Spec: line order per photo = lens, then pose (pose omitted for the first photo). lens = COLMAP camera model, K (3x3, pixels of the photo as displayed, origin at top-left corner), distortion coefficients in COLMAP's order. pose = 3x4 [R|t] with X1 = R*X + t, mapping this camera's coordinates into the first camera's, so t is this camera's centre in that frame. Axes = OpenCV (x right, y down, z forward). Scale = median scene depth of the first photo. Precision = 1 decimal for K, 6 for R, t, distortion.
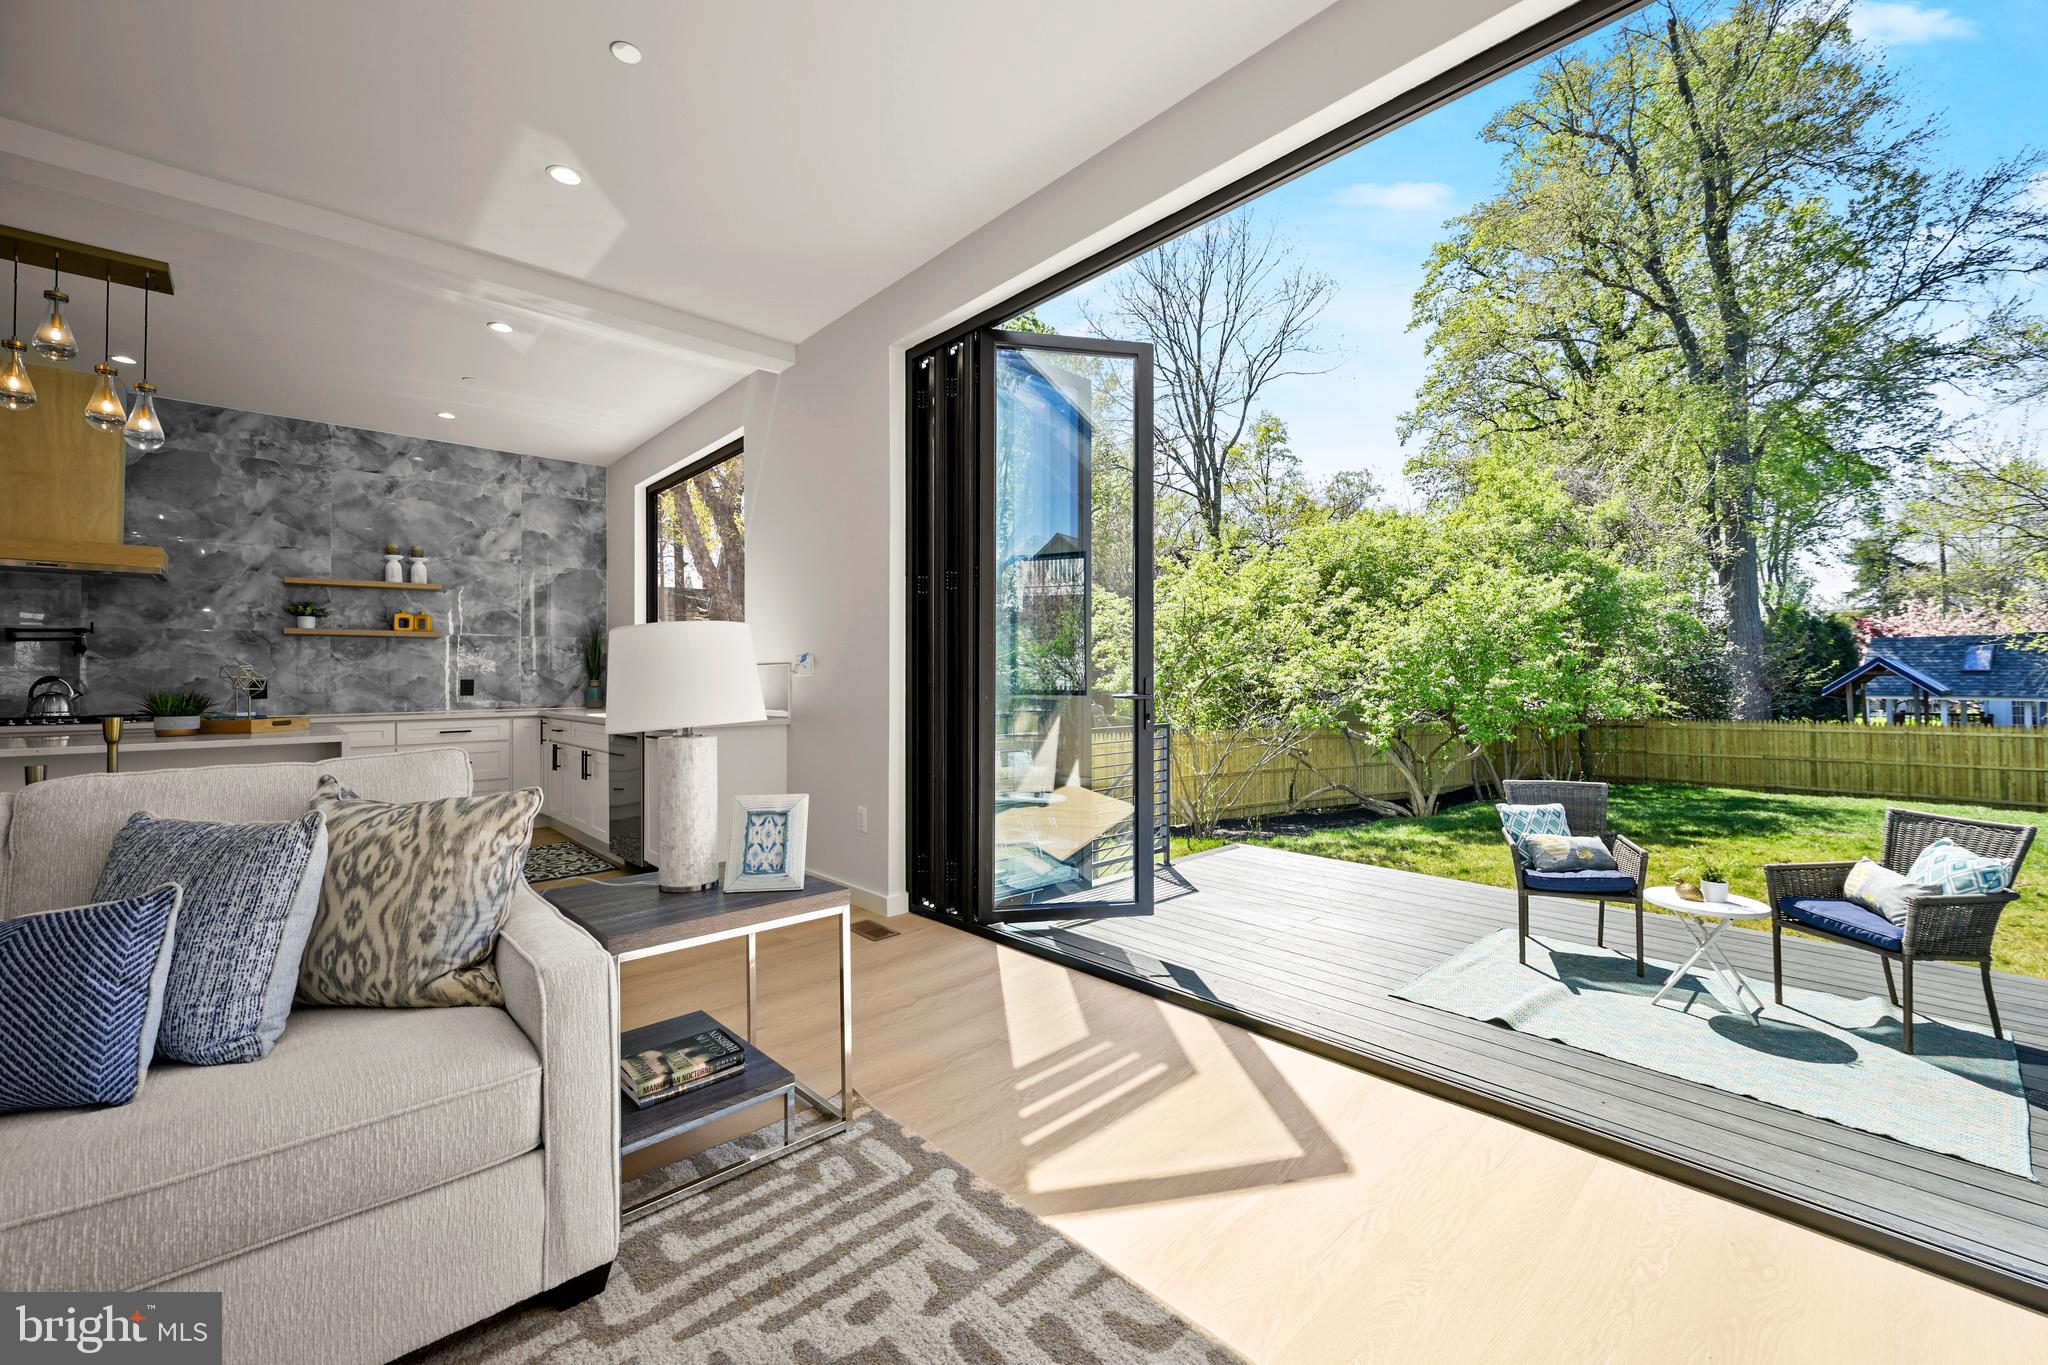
lens RADIAL K [[820.4, 0, 1019.1], [0, 820.4, 663.6], [0, 0, 1]] dist [-0.004505, 0.000597]
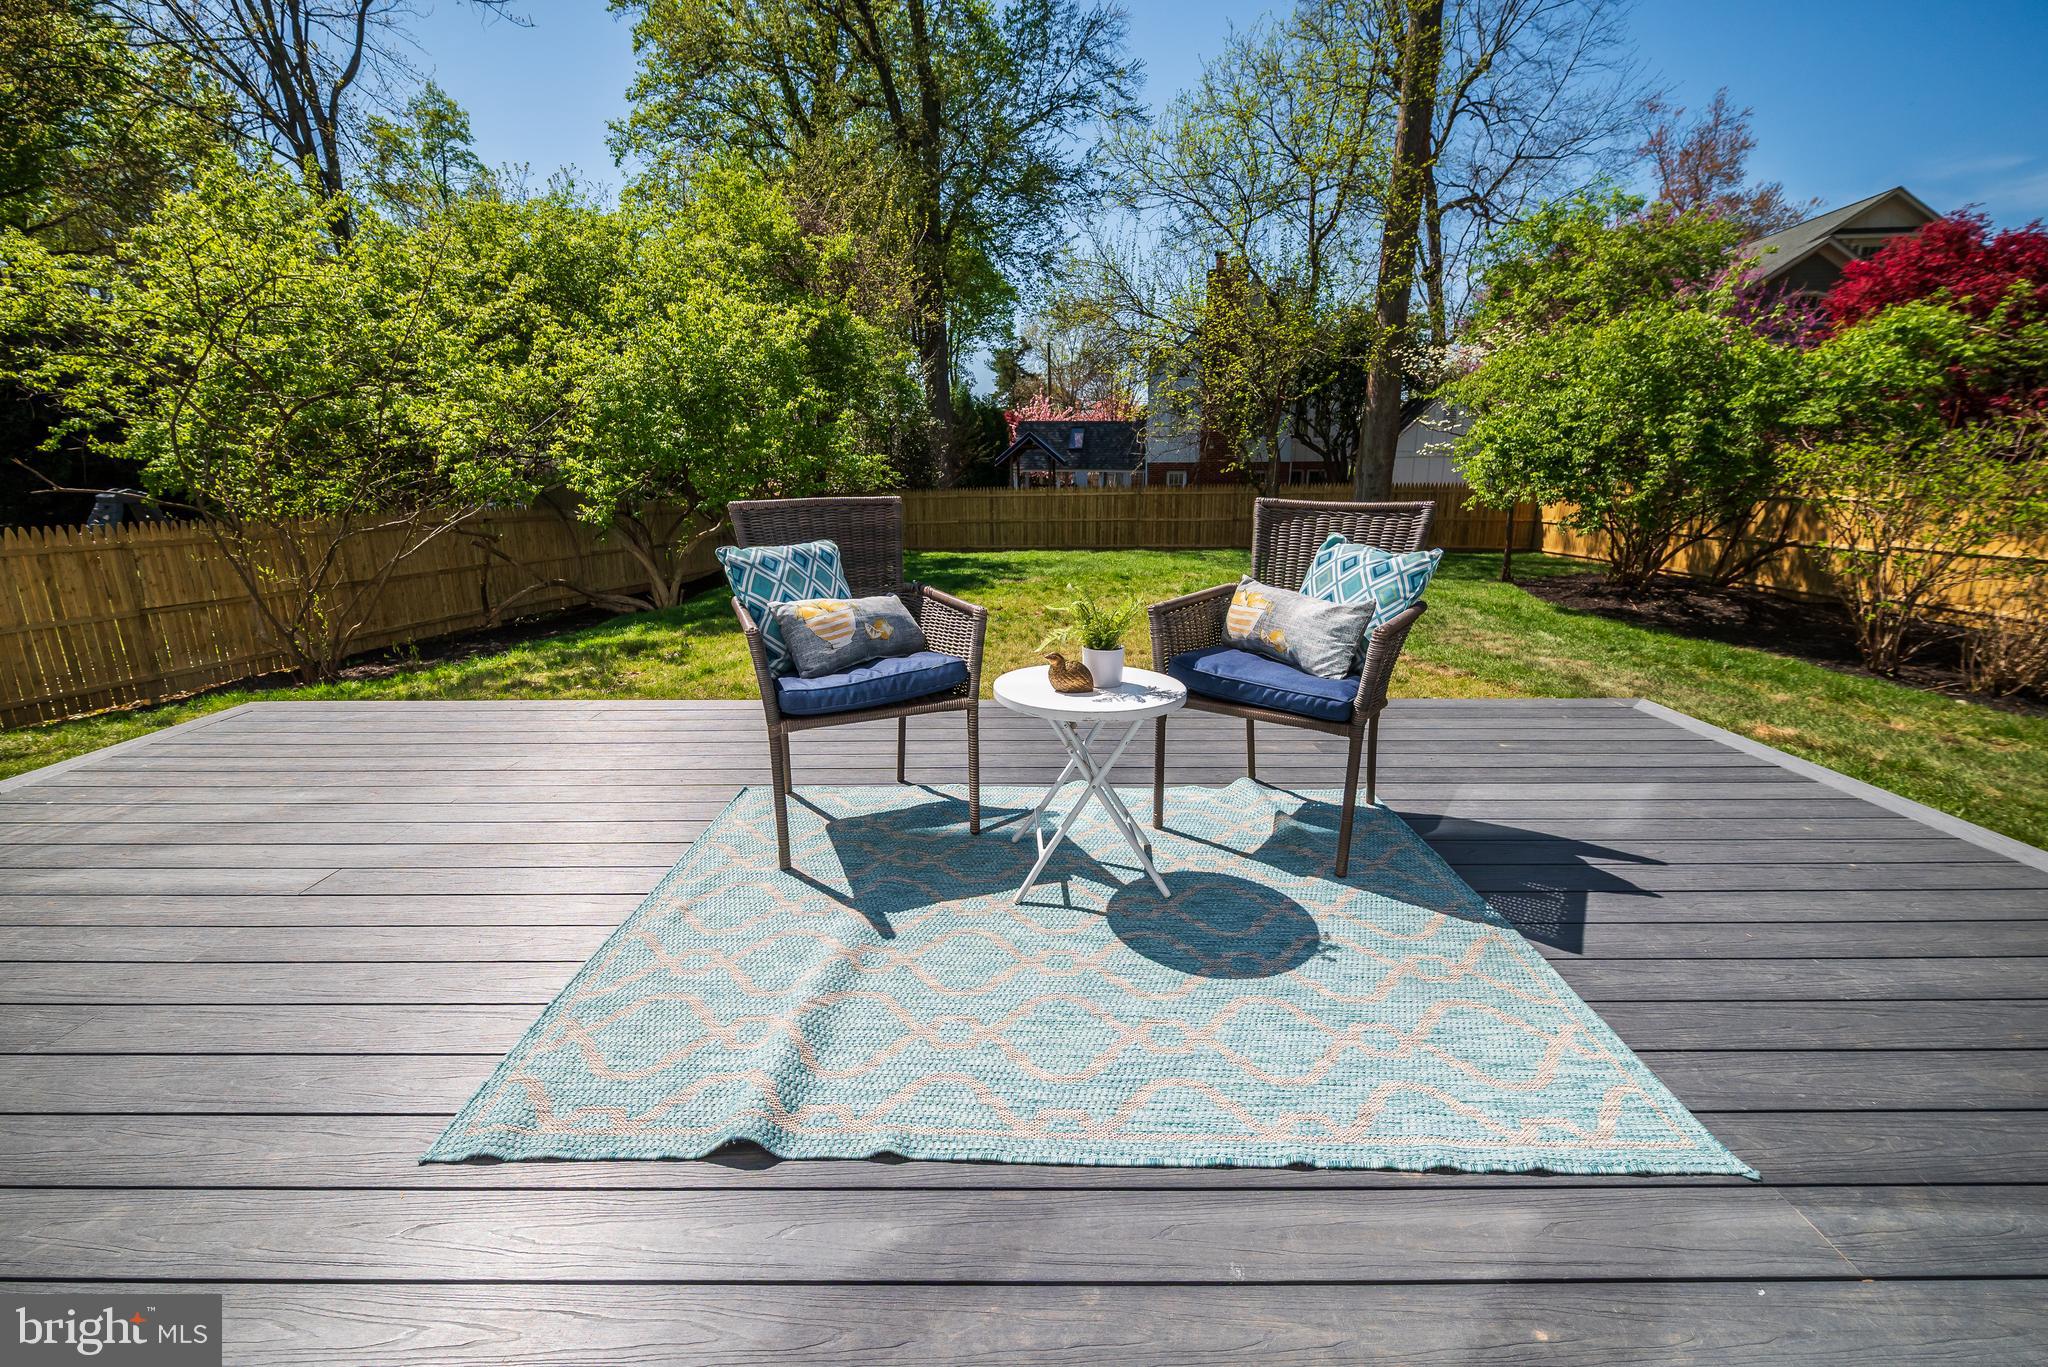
lens RADIAL K [[820.4, 0, 1010.5], [0, 820.4, 671.9], [0, 0, 1]] dist [-0.004505, 0.000597]
pose [[0.672508, -0.171694, 0.719899, 0.131758], [-0.012216, 0.970010, 0.242756, 0.047065], [-0.739989, -0.172049, 0.650242, 0.212641]]
